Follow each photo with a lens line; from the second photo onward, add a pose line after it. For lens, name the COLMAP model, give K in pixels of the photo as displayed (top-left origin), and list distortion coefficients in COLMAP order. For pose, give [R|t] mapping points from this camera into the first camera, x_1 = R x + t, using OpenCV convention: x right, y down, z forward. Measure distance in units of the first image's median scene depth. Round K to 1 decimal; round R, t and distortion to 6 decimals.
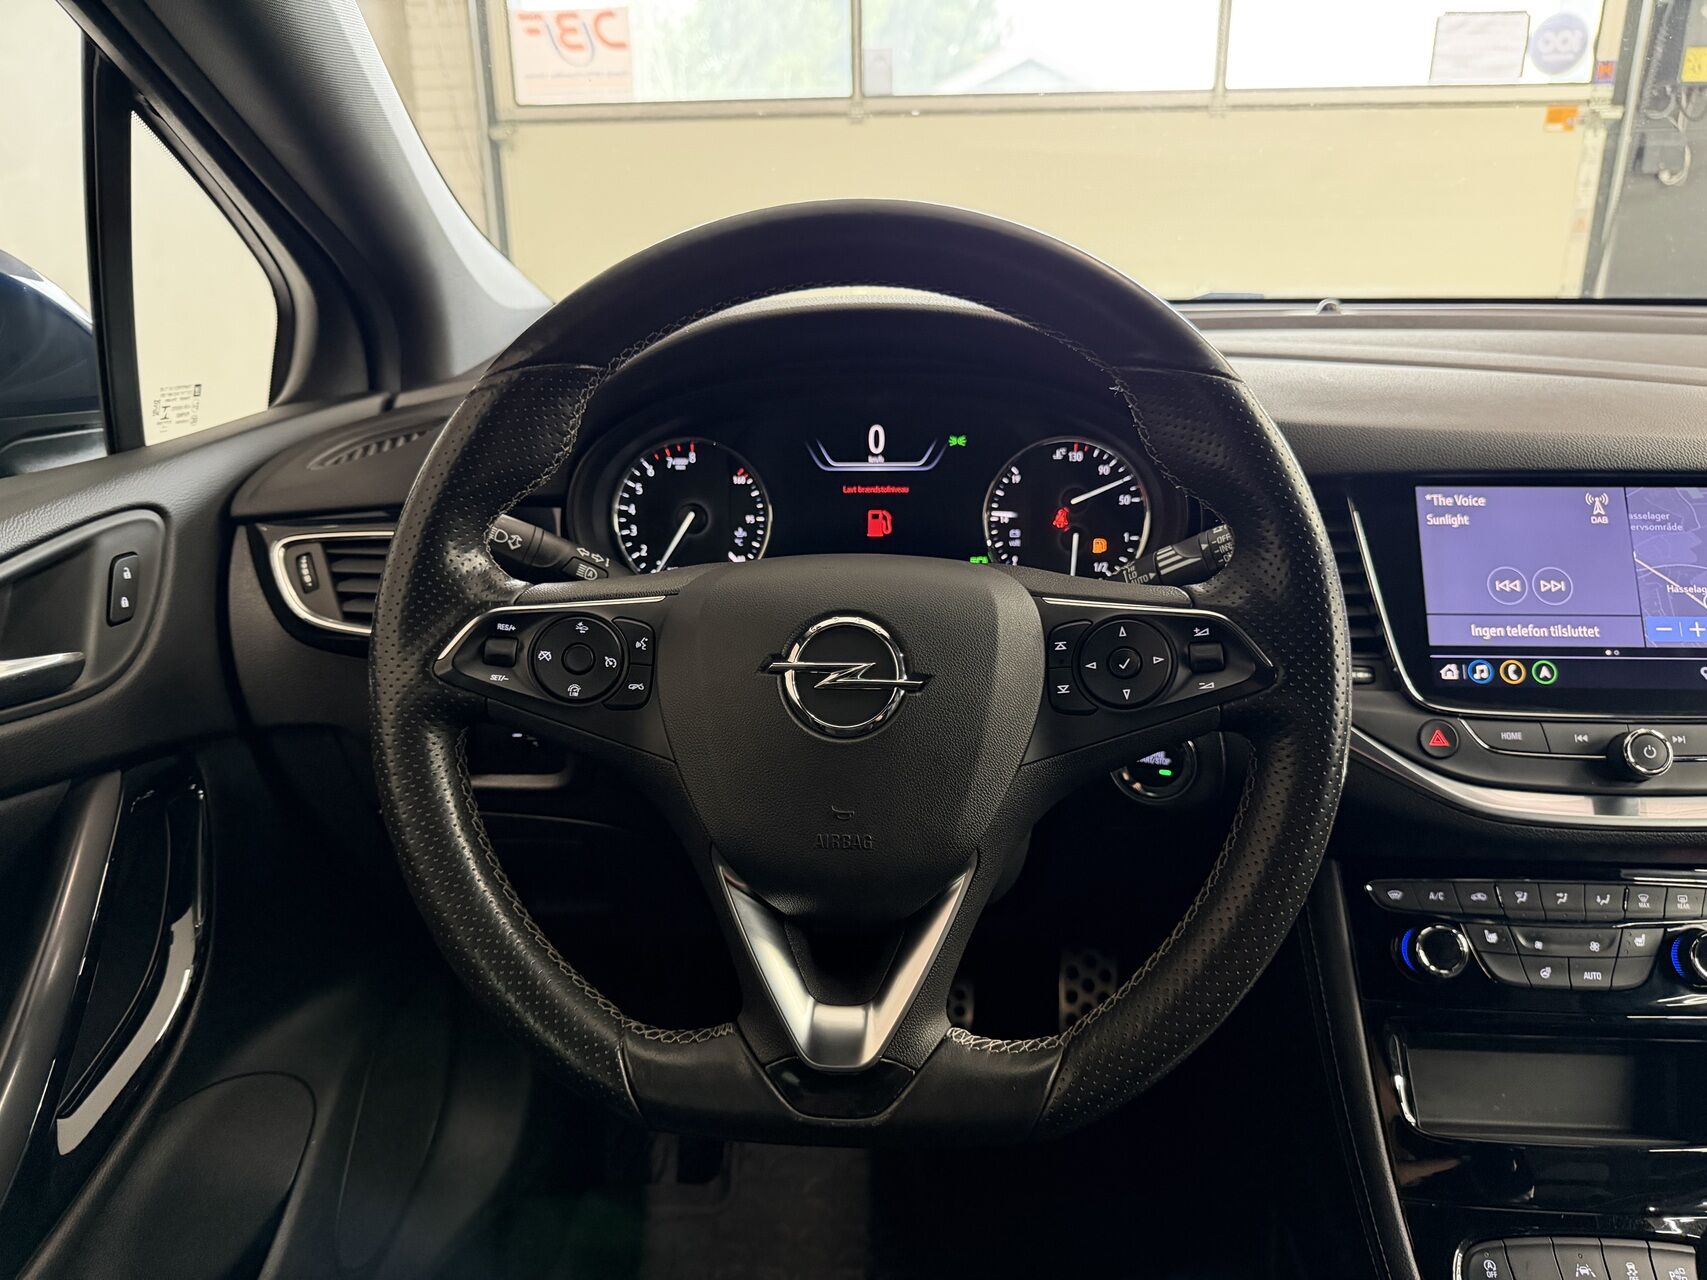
lens RADIAL K [[1211.9, 0, 853.5], [0, 1211.9, 640.0], [0, 0, 1]] dist [0.067909, -0.084429]
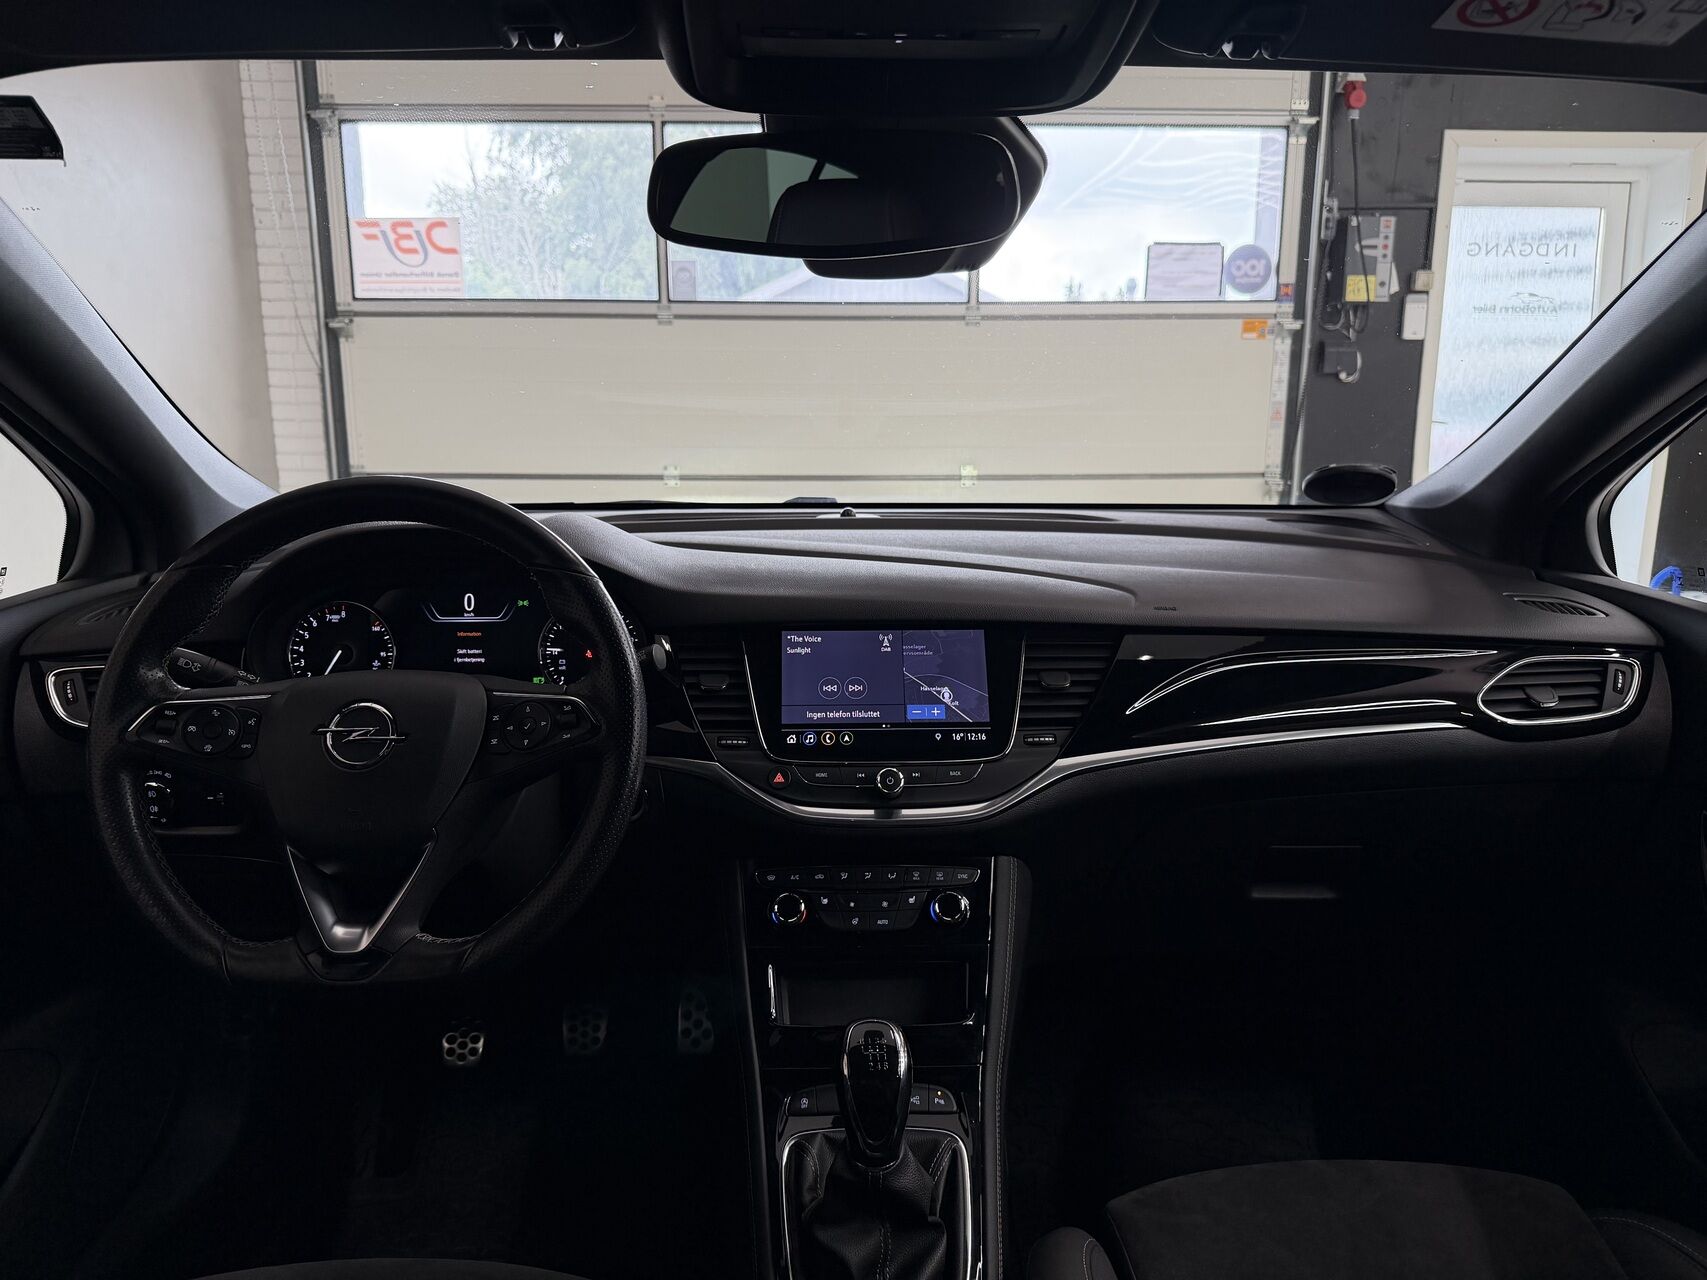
lens RADIAL K [[1197.8, 0, 853.4], [0, 1197.8, 634.4], [0, 0, 1]] dist [0.141453, -0.263044]
pose [[0.994625, -0.007758, 0.103254, 0.392459], [0.020800, 0.991832, -0.125841, 0.091105], [-0.101434, 0.127312, 0.986662, -0.647288]]
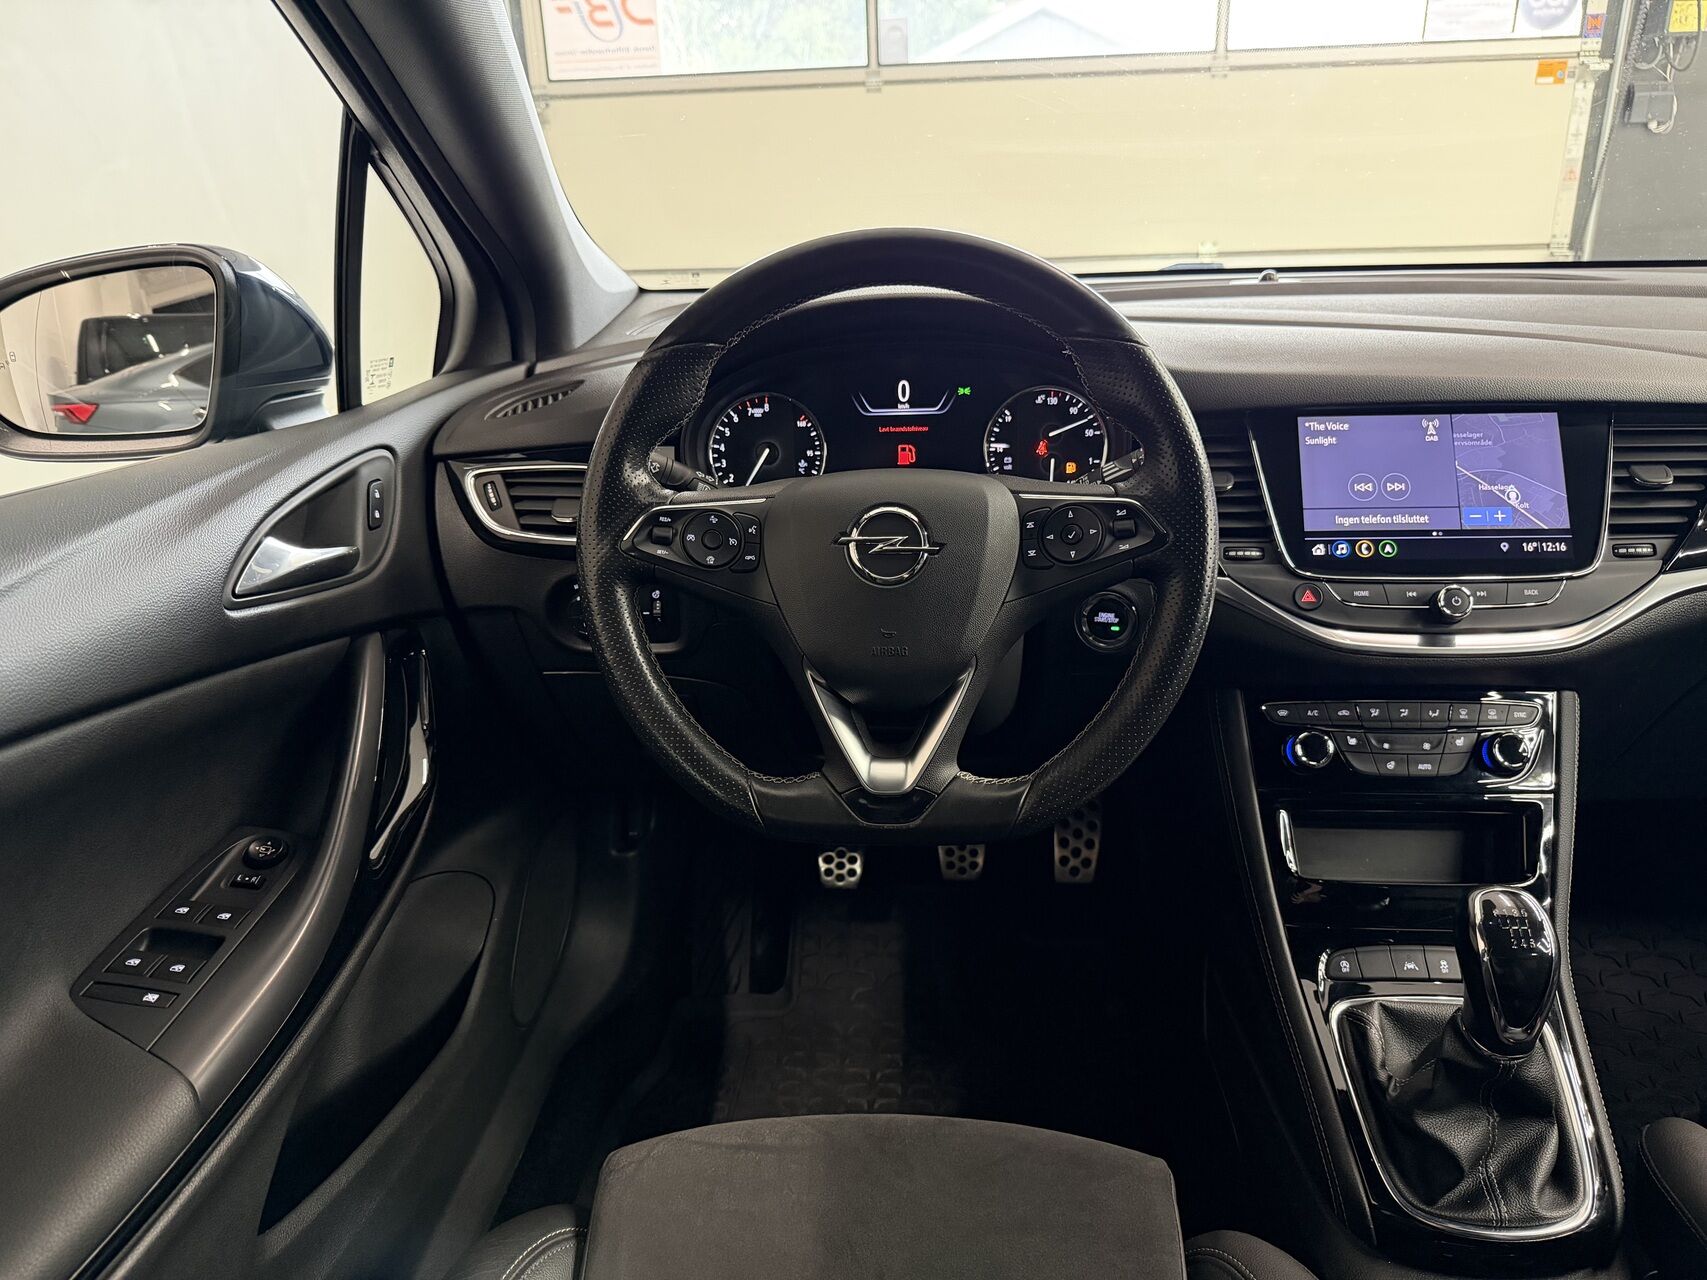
lens RADIAL K [[1197.8, 0, 853.4], [0, 1197.8, 634.4], [0, 0, 1]] dist [0.141453, -0.263044]
pose [[0.999724, -0.015419, -0.017728, -0.019156], [0.015969, 0.999383, 0.031292, 0.068956], [0.017234, -0.031567, 0.999353, -0.385392]]
